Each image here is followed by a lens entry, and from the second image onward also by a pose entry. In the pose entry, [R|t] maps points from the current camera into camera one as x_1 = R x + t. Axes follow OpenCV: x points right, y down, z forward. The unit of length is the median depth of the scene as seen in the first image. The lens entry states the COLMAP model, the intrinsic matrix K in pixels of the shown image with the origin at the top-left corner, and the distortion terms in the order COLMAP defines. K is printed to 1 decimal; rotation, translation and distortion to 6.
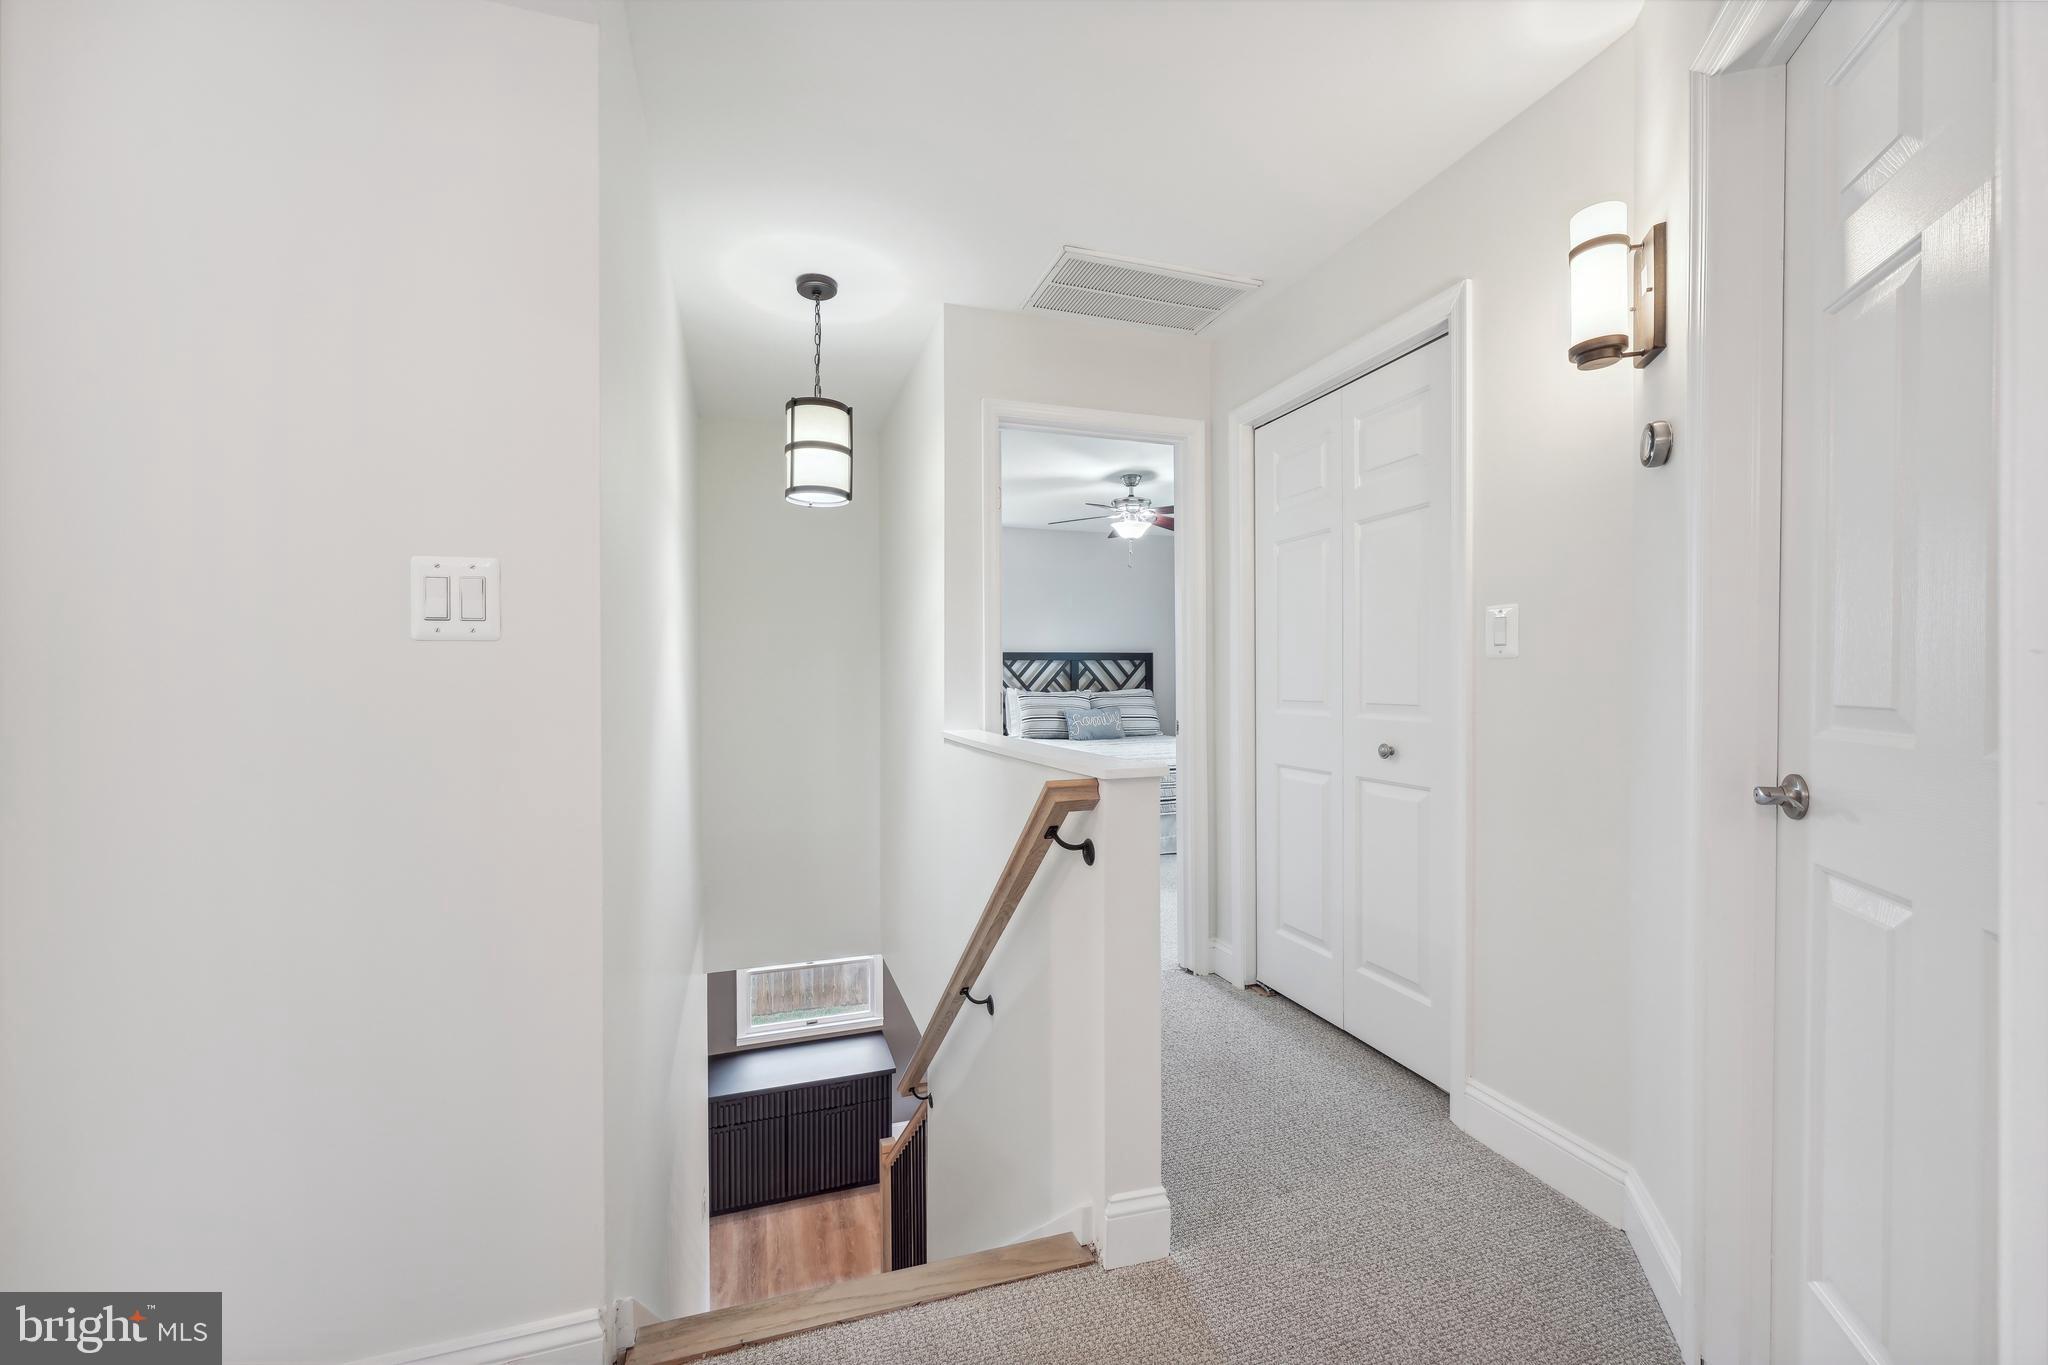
lens RADIAL K [[824.8, 0, 1021.4], [0, 824.8, 685.3], [0, 0, 1]] dist [-0.000704, -0.000211]
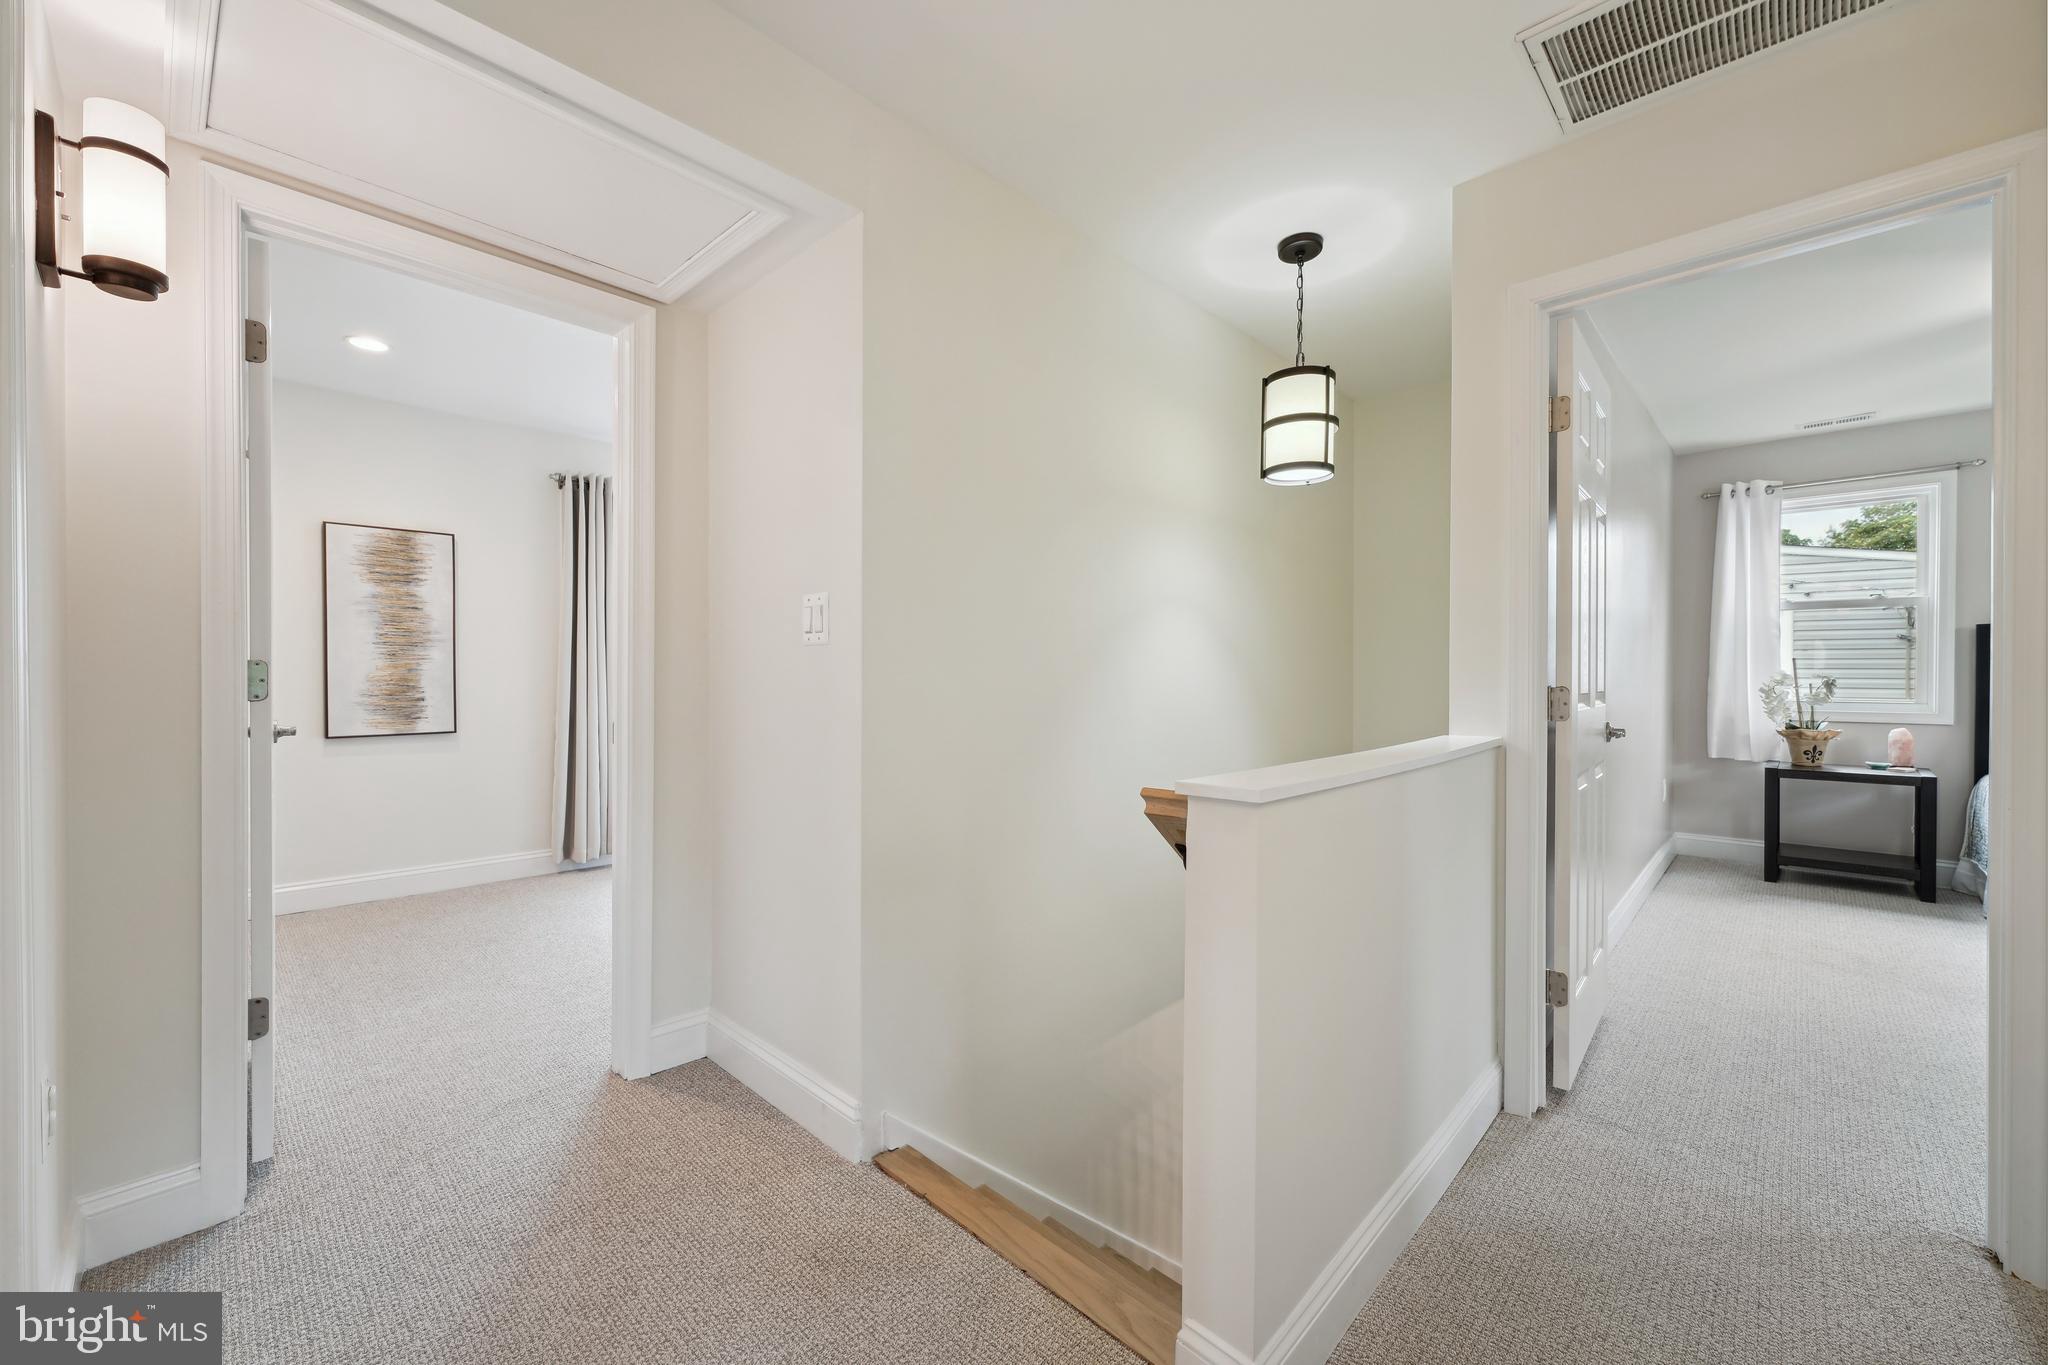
lens RADIAL K [[824.8, 0, 1014.6], [0, 824.8, 674.6], [0, 0, 1]] dist [-0.000704, -0.000211]
pose [[0.443263, 0.008470, -0.896352, 0.455625], [-0.006619, 0.999959, 0.006175, -0.004130], [0.896367, 0.003196, 0.443301, 0.301833]]
